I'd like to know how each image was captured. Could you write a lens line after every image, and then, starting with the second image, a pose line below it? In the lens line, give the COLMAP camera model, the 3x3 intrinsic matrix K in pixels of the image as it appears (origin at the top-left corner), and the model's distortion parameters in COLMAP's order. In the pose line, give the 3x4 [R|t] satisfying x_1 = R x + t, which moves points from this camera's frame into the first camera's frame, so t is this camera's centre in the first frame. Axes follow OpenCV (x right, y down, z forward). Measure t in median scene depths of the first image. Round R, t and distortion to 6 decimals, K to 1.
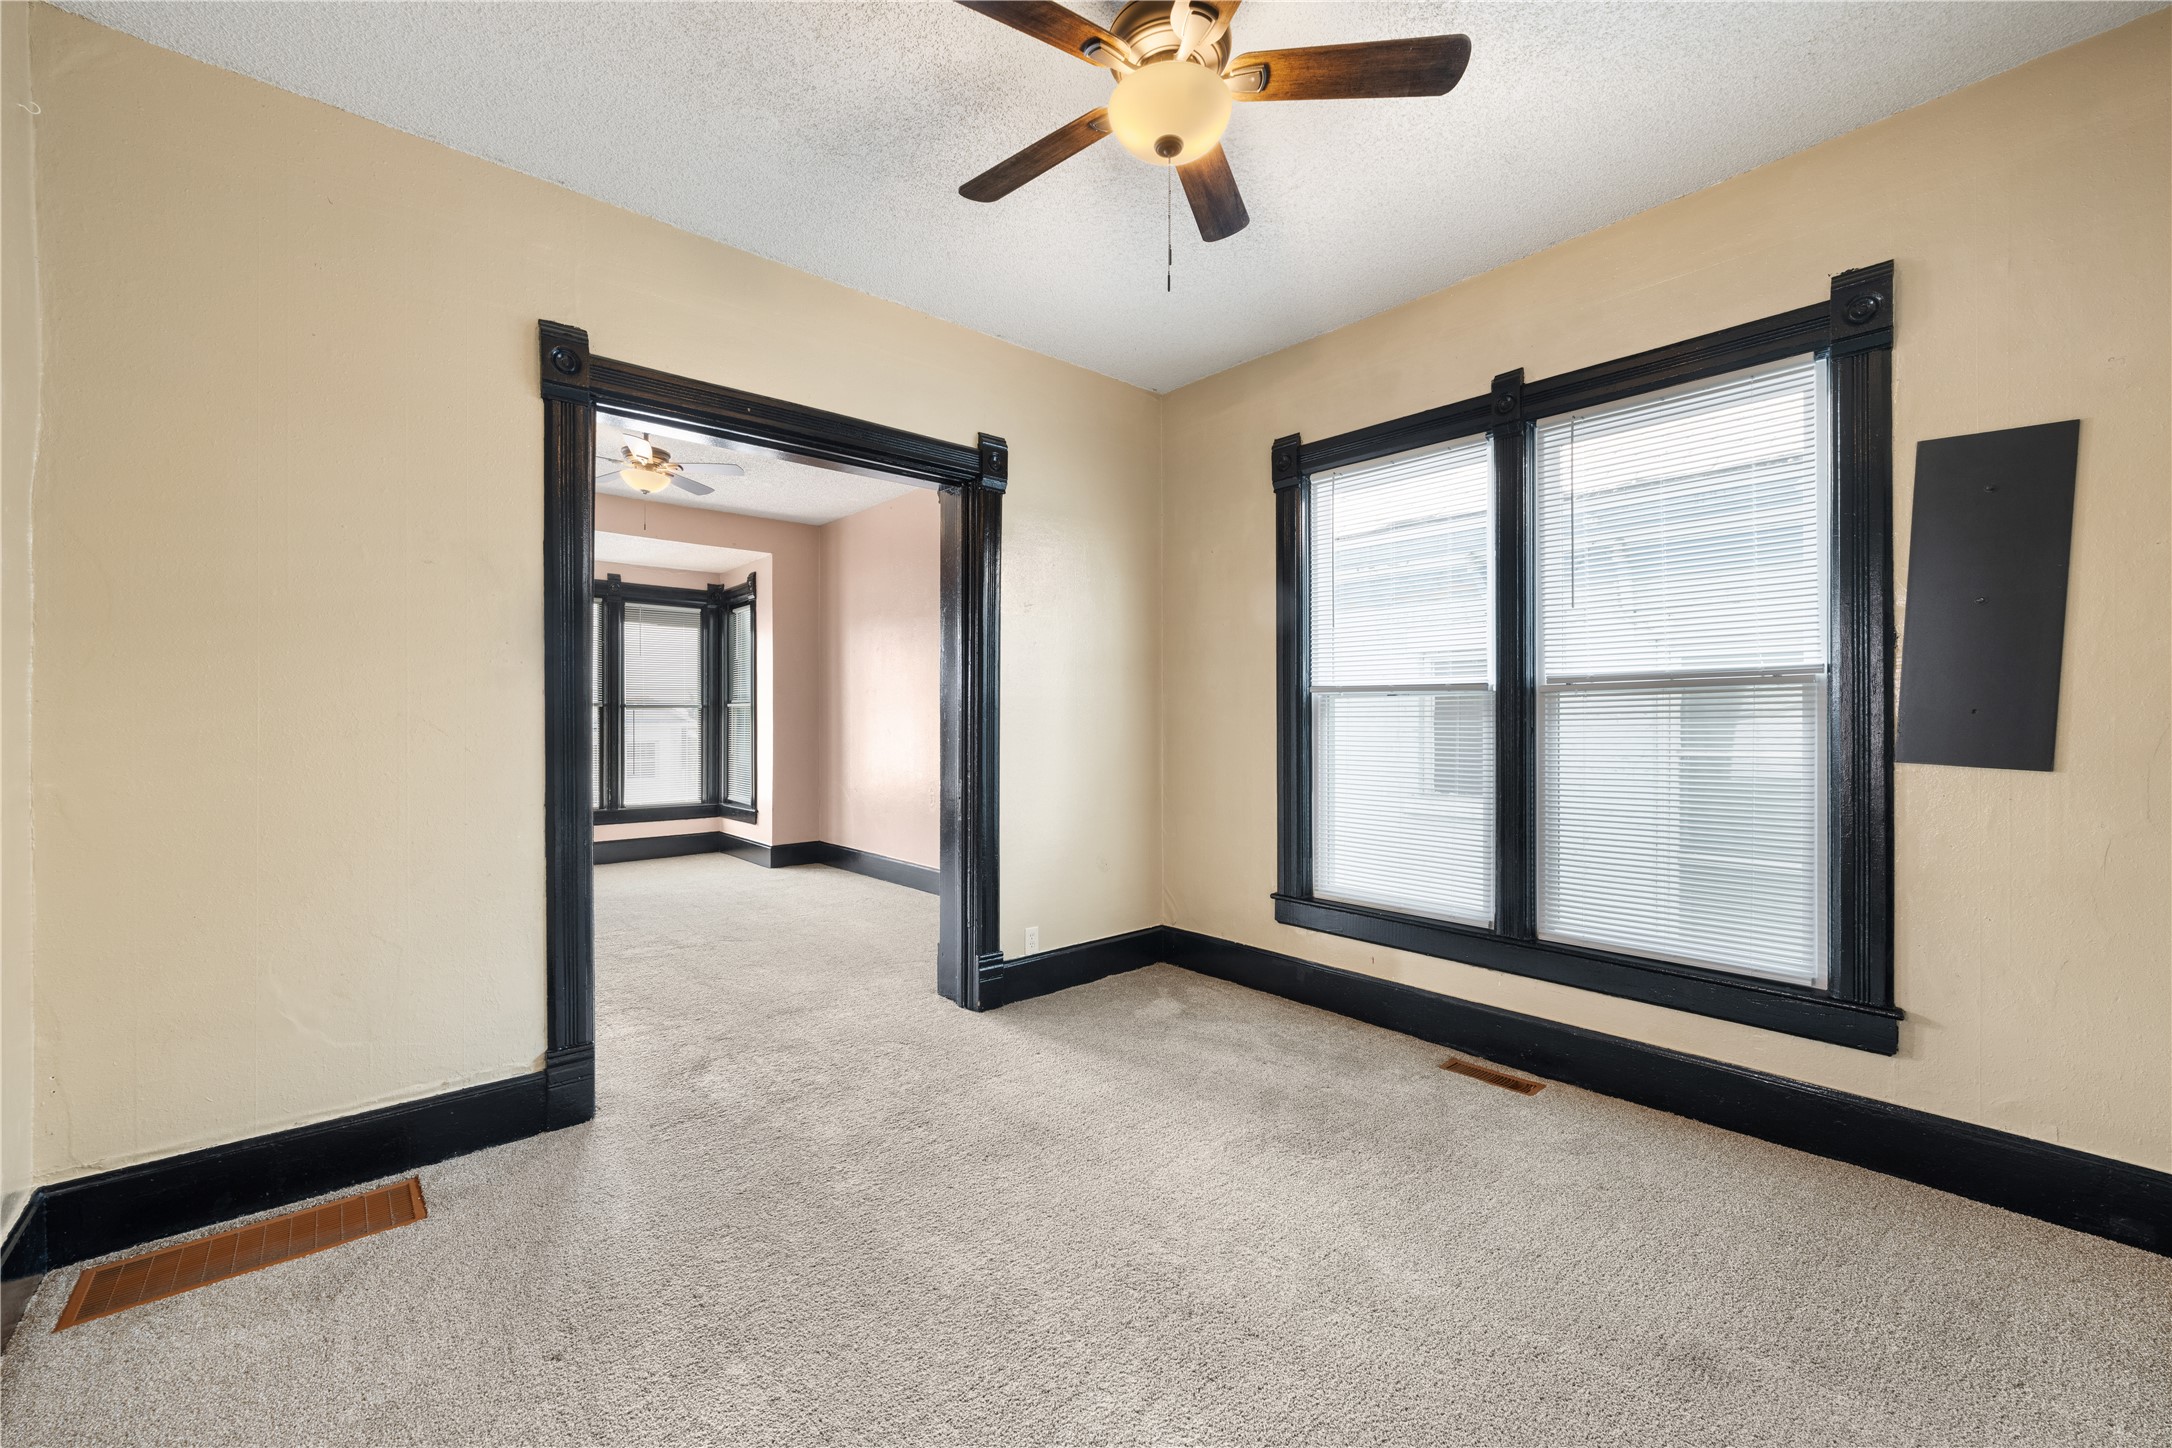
lens RADIAL K [[855.2, 0, 1093.6], [0, 855.2, 720.2], [0, 0, 1]] dist [-0.015331, 0.000116]
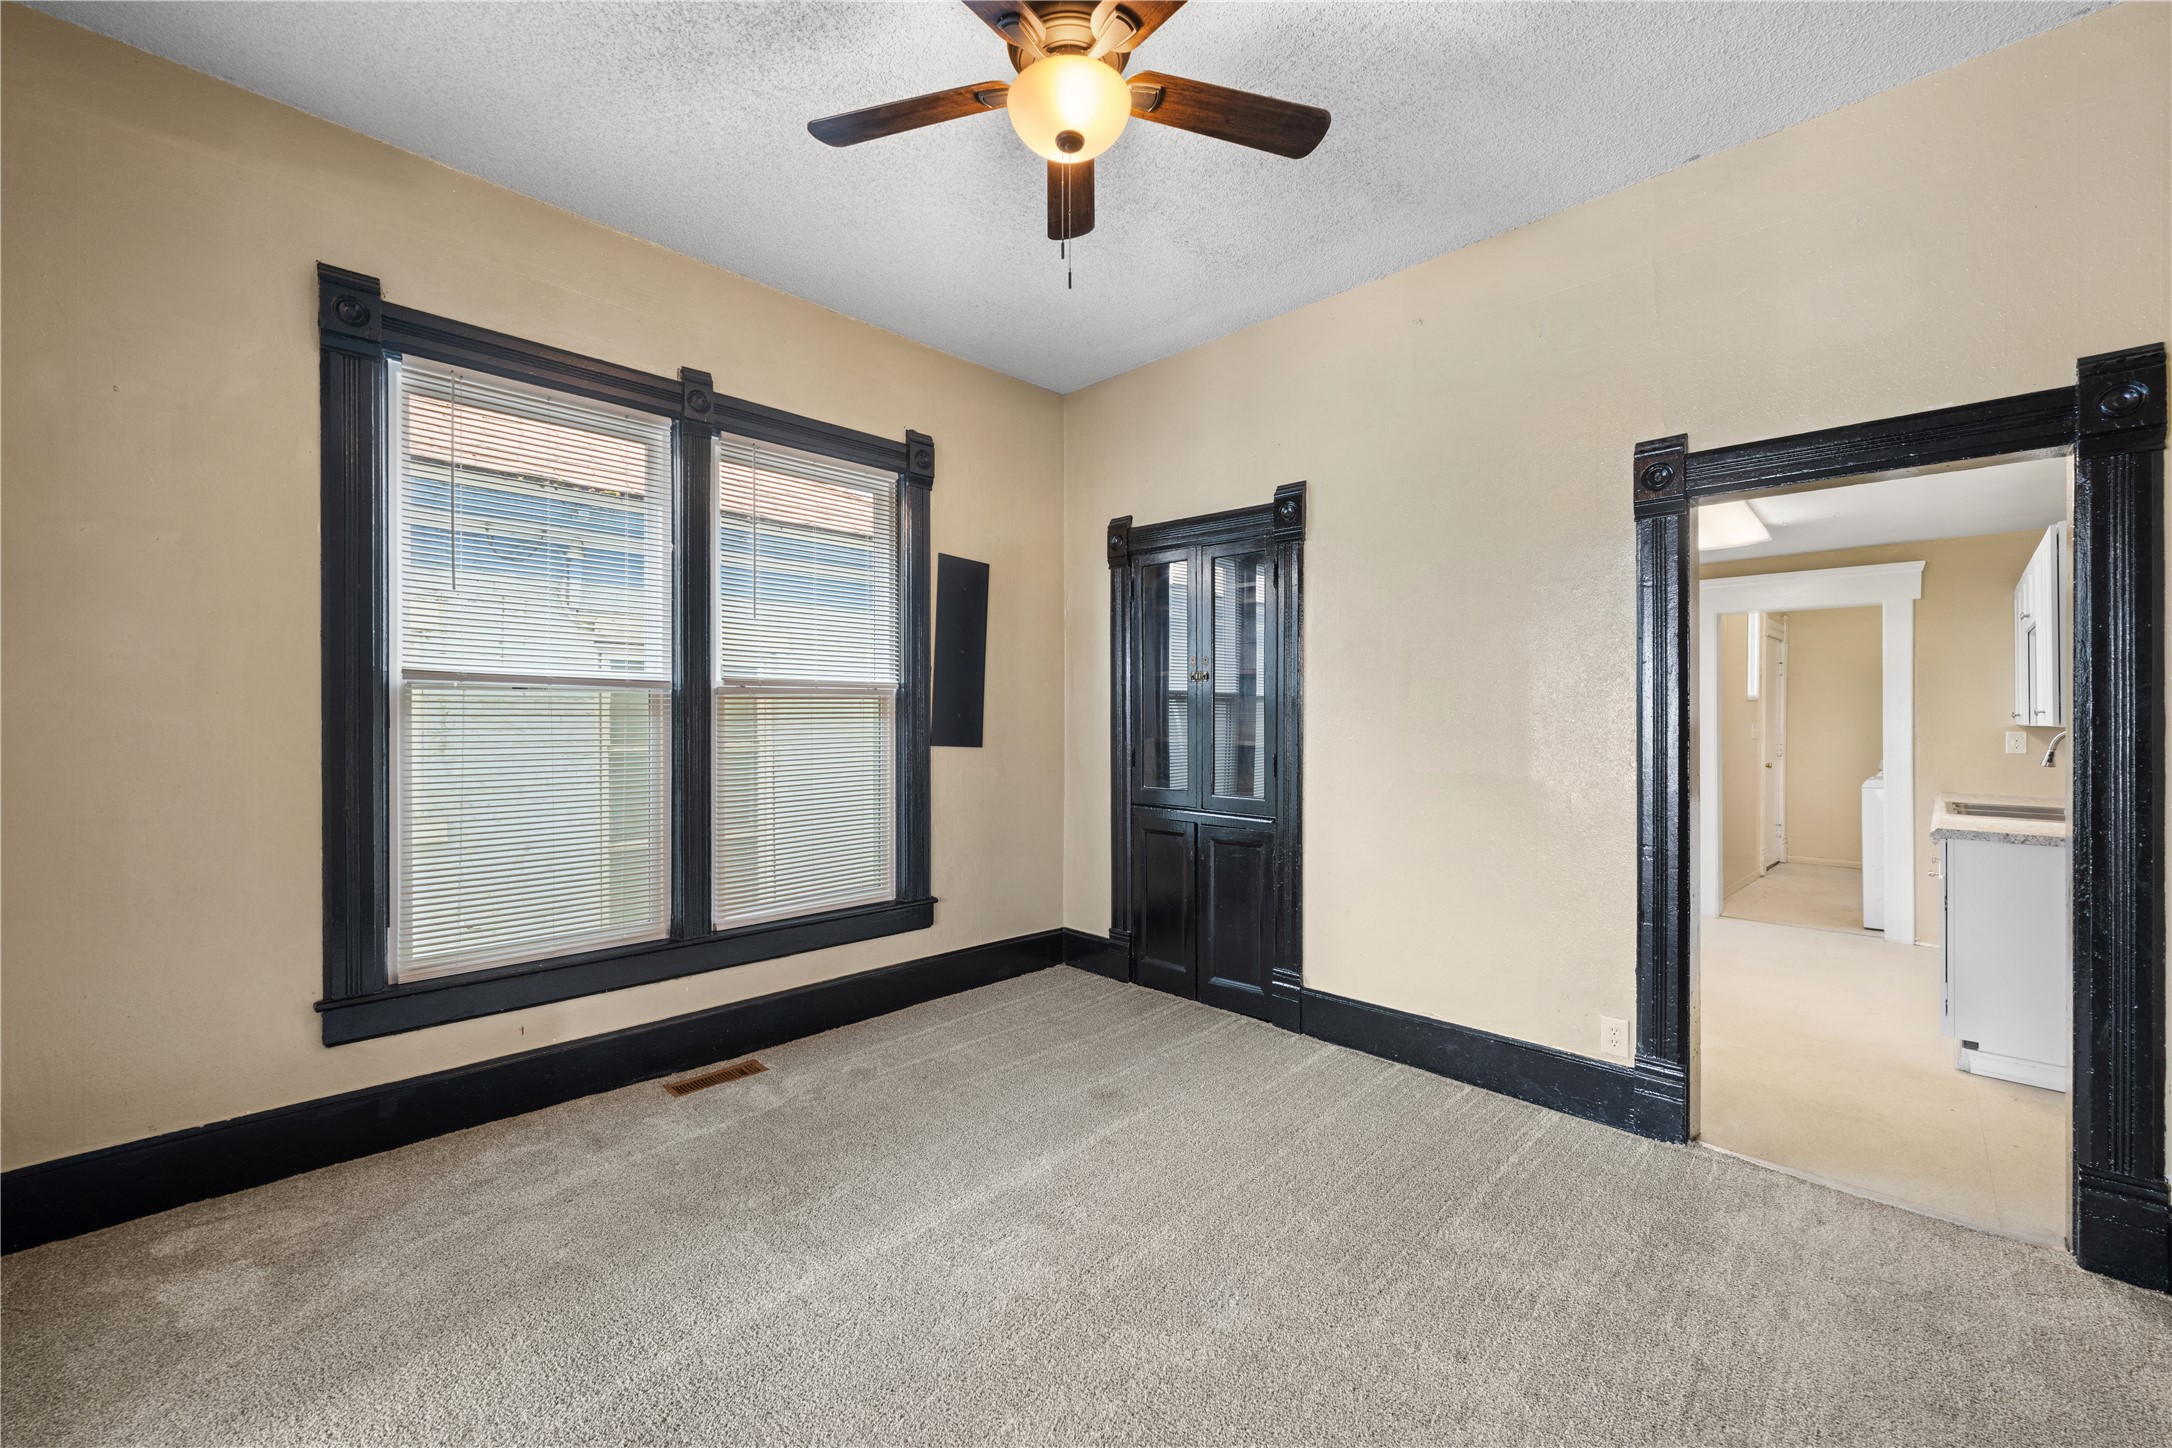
lens RADIAL K [[855.2, 0, 1077.7], [0, 855.2, 719.7], [0, 0, 1]] dist [-0.015331, 0.000116]
pose [[-0.070927, -0.003724, 0.997475, -0.530943], [-0.003328, 0.999988, 0.003497, -0.005877], [-0.997476, -0.003072, -0.070938, 0.618685]]
